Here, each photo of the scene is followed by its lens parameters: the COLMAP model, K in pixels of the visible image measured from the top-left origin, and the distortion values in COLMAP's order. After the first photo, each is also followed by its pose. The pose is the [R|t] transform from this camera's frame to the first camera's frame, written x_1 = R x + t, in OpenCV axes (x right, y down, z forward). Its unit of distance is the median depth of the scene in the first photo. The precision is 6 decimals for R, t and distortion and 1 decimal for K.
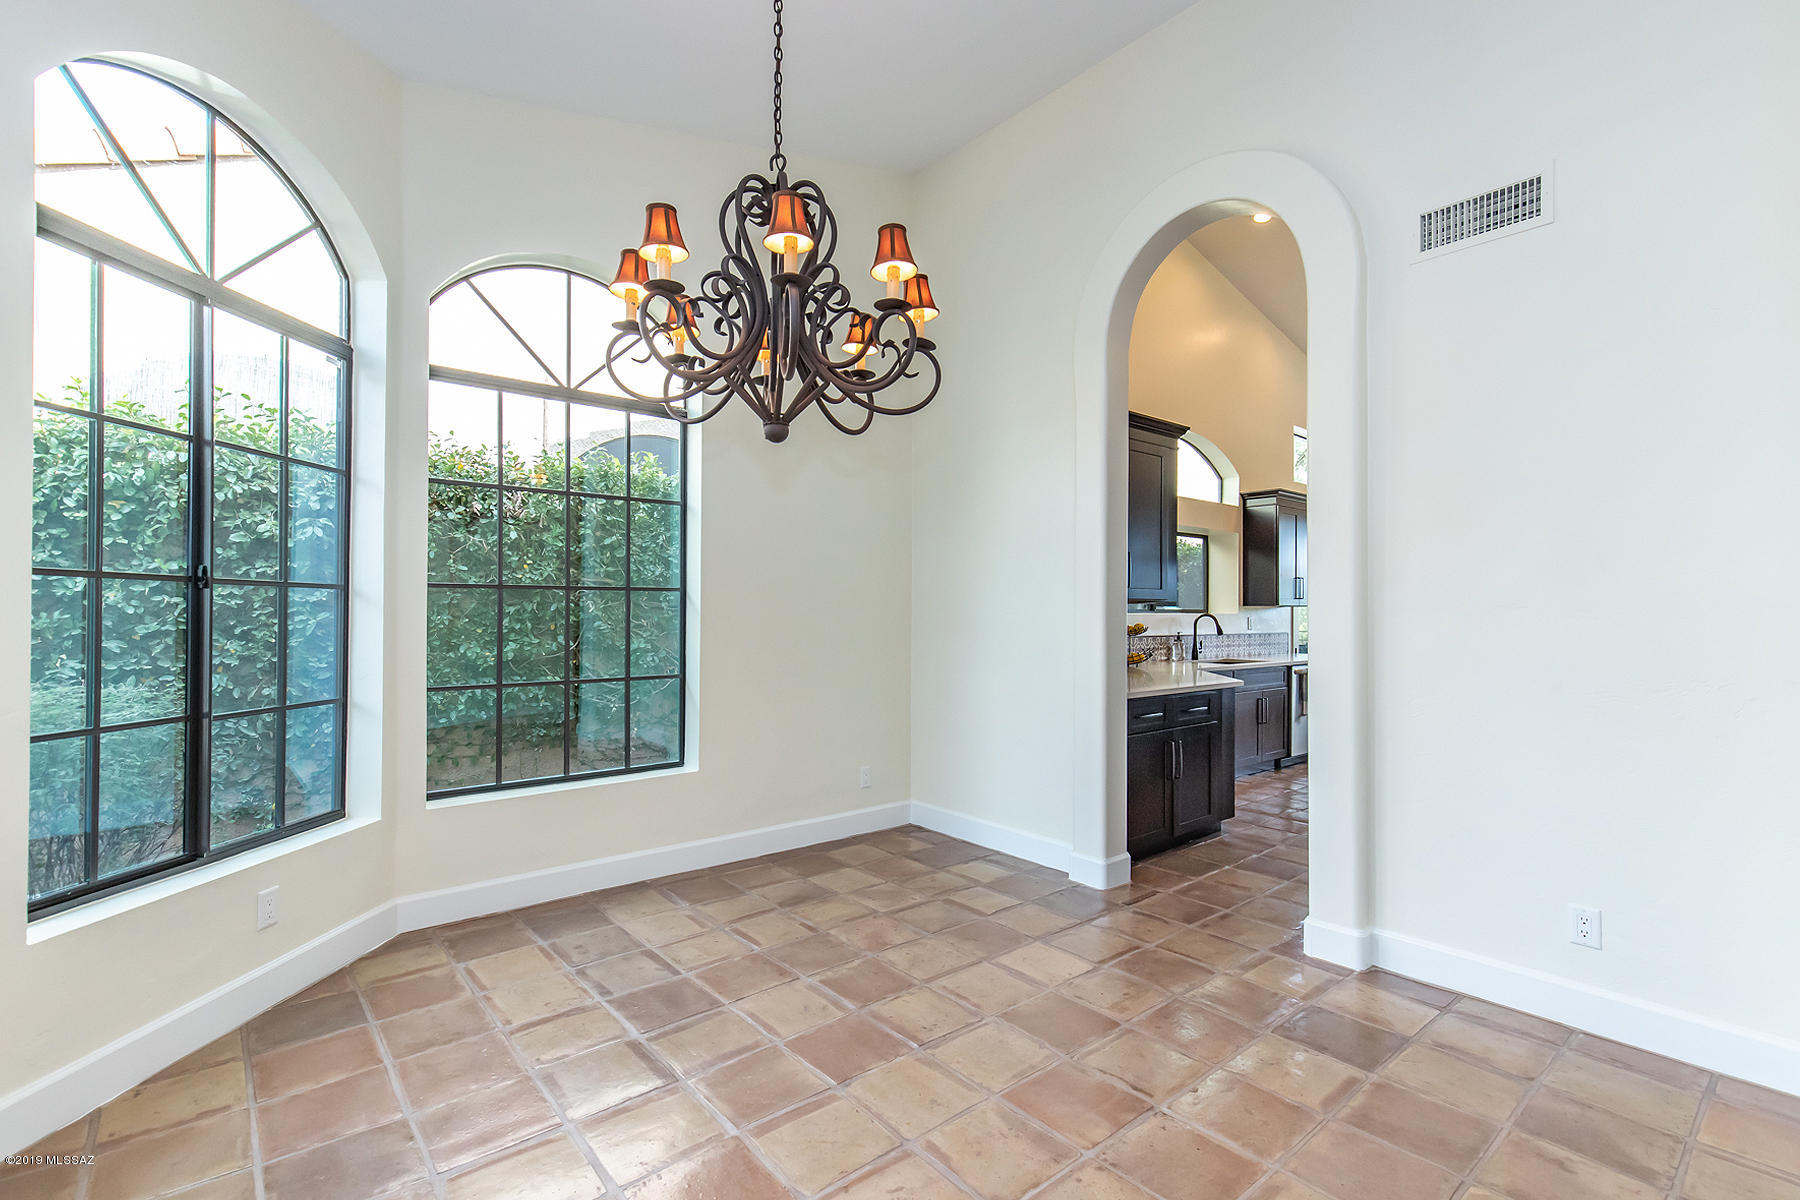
lens RADIAL K [[832.5, 0, 894.8], [0, 832.5, 577.9], [0, 0, 1]] dist [-0.001435, -0.000465]
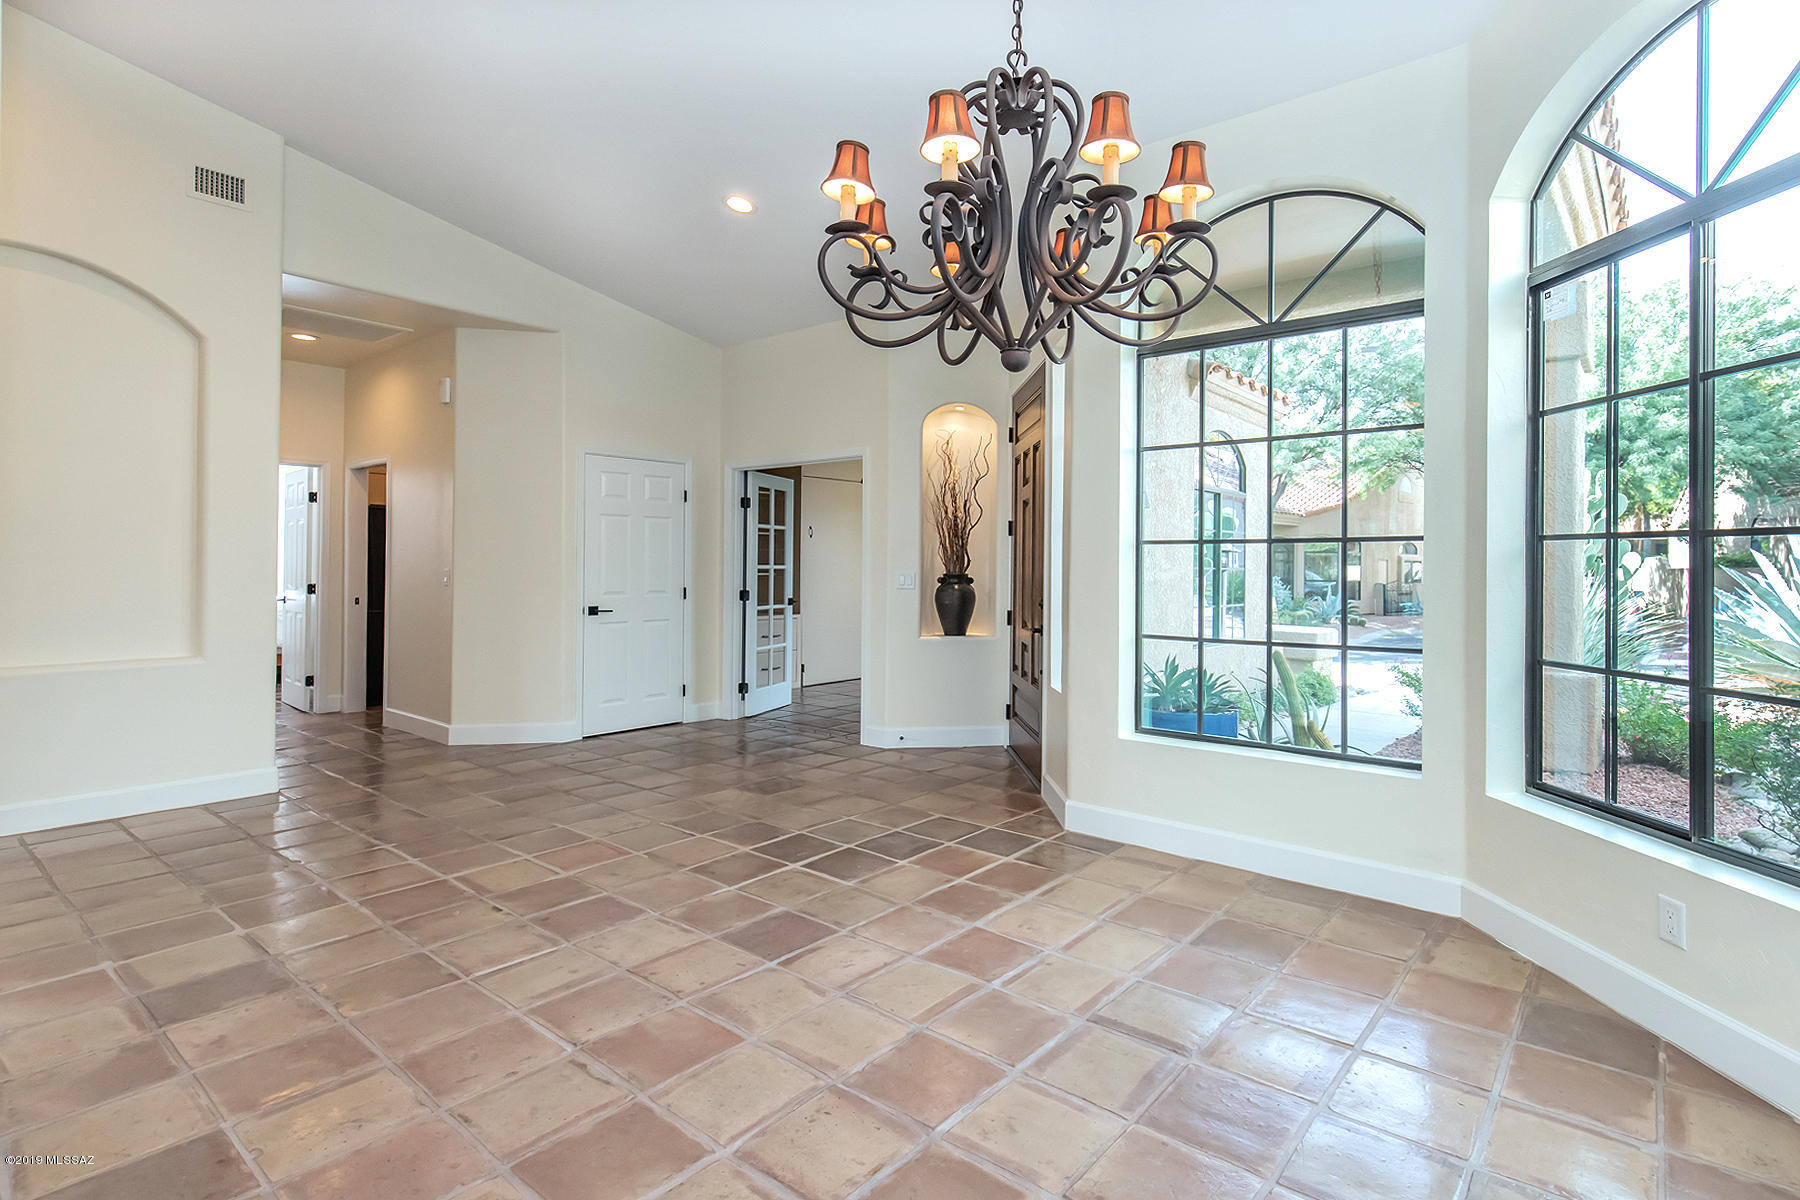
lens RADIAL K [[832.5, 0, 894.8], [0, 832.5, 577.9], [0, 0, 1]] dist [-0.001435, -0.000465]
pose [[-0.992614, -0.012643, -0.120656, 0.072459], [-0.009933, 0.999685, -0.023037, 0.112641], [0.120909, -0.021668, -0.992427, 1.771482]]
